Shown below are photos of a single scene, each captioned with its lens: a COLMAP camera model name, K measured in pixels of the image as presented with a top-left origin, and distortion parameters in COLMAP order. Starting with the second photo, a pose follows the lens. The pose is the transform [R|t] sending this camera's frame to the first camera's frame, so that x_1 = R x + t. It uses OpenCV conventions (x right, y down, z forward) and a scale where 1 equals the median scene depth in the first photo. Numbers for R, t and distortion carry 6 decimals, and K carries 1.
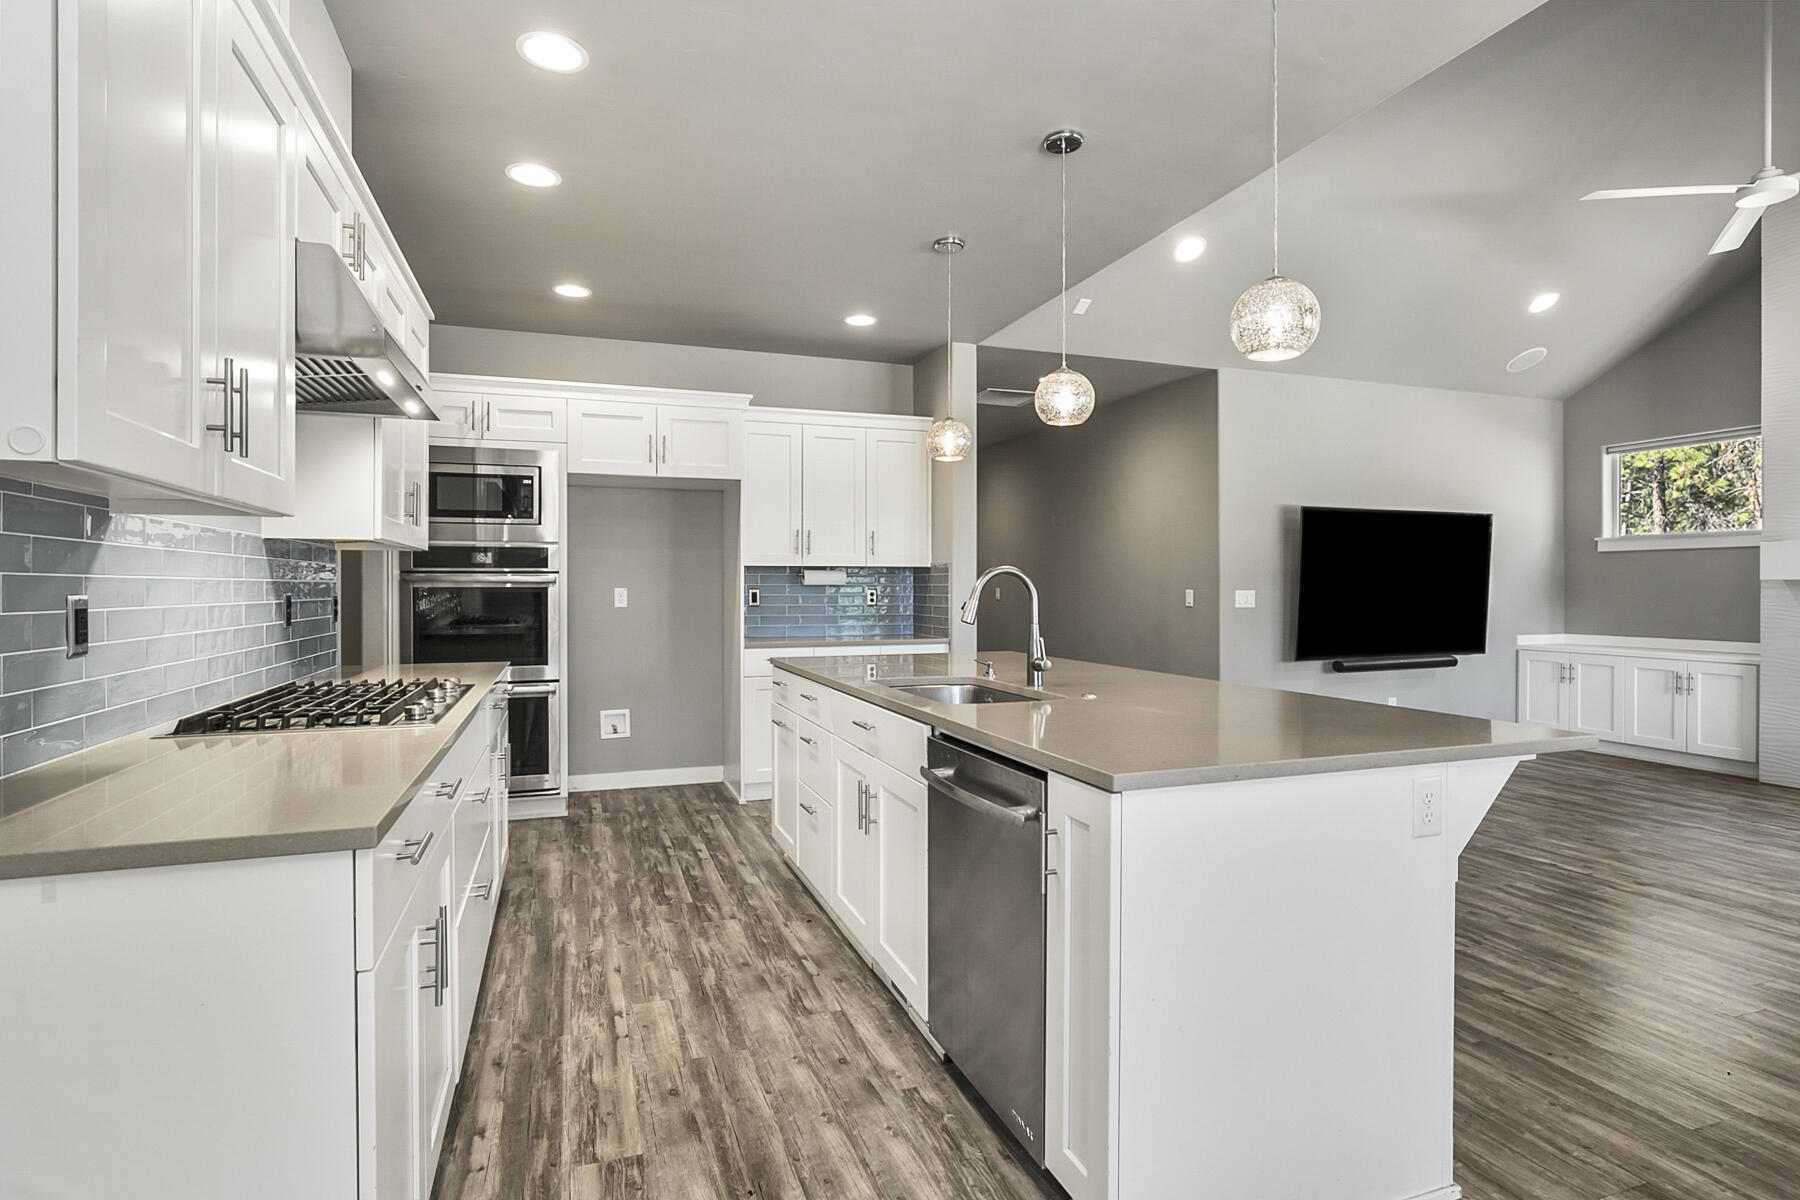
lens RADIAL K [[911.6, 0, 898.0], [0, 911.6, 592.9], [0, 0, 1]] dist [-0.020132, 0.009406]
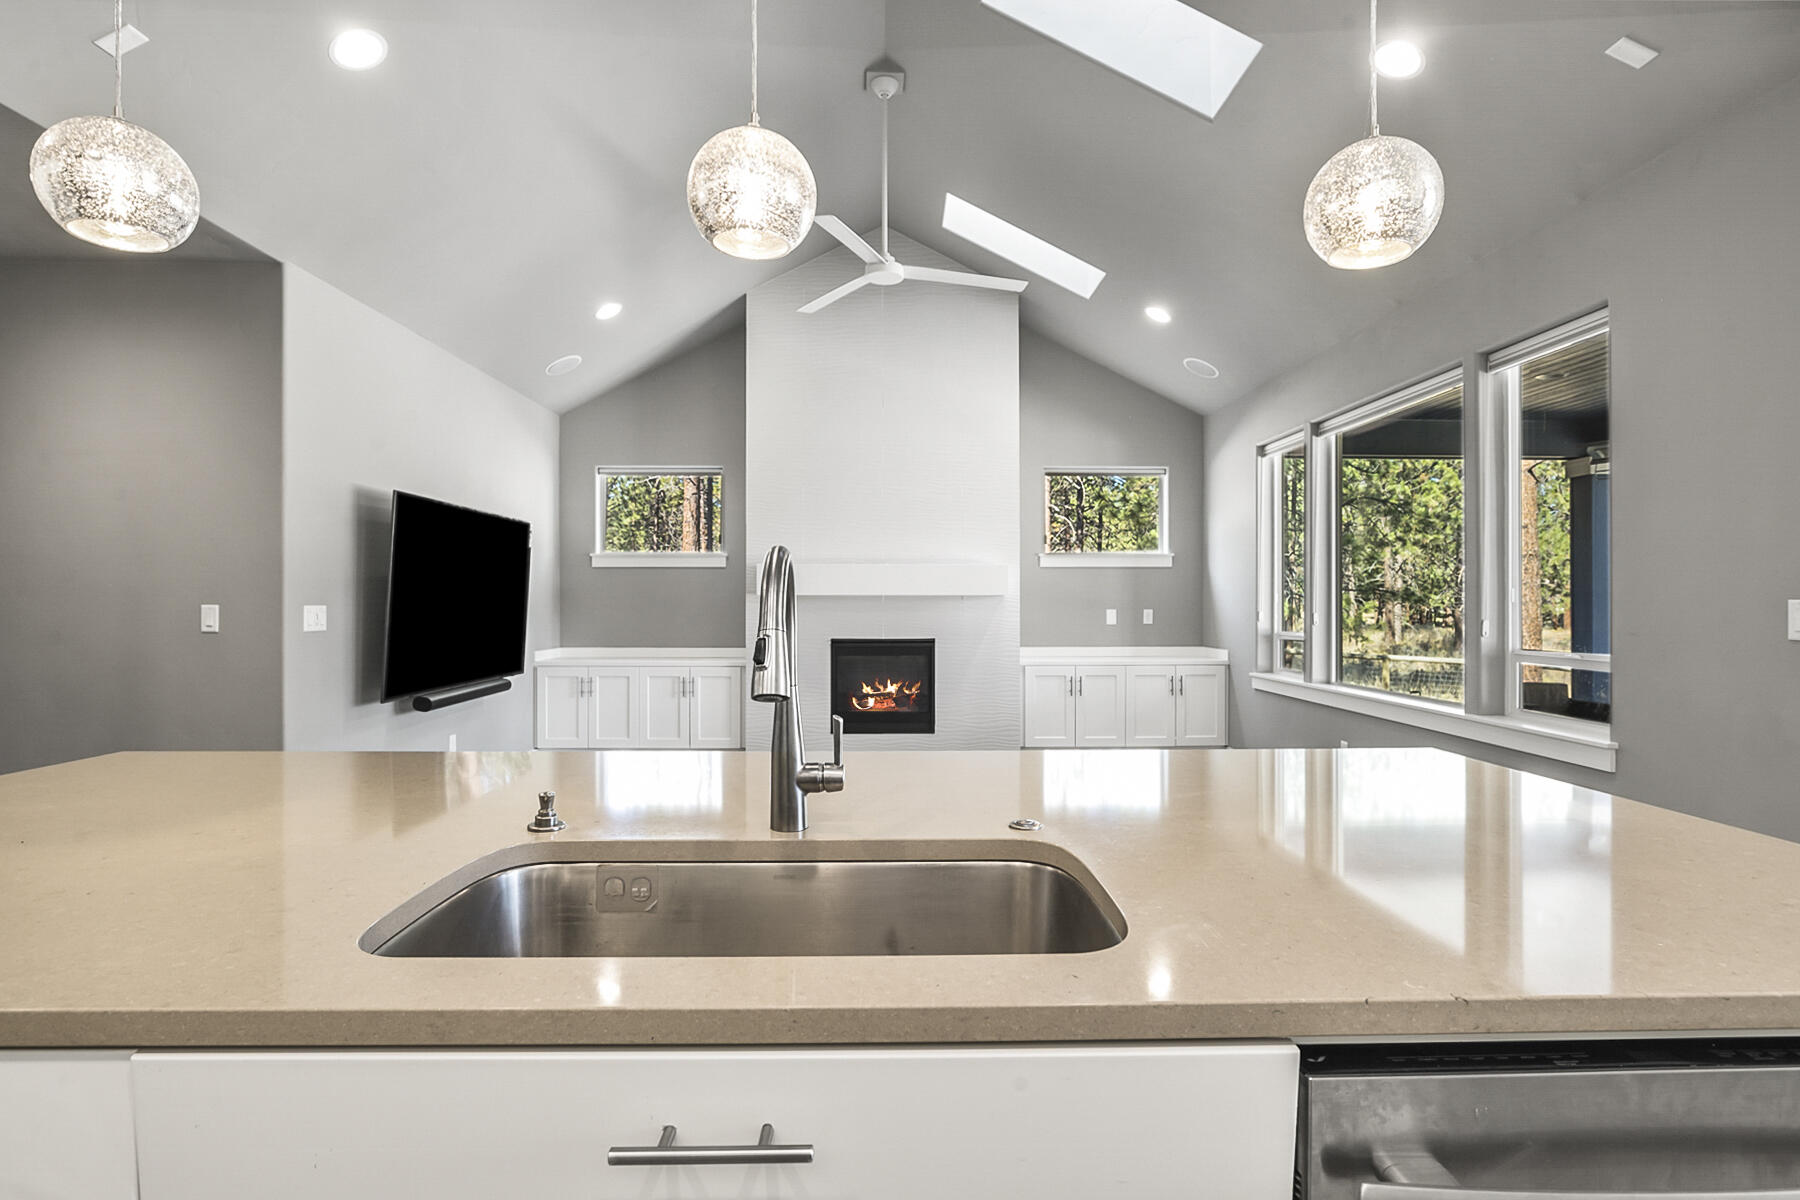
lens RADIAL K [[911.6, 0, 897.2], [0, 911.6, 601.3], [0, 0, 1]] dist [-0.020132, 0.009406]
pose [[0.322481, 0.000529, 0.946576, -0.126721], [0.005291, 0.999983, -0.002361, -0.002256], [-0.946561, 0.005770, 0.322473, 0.426054]]
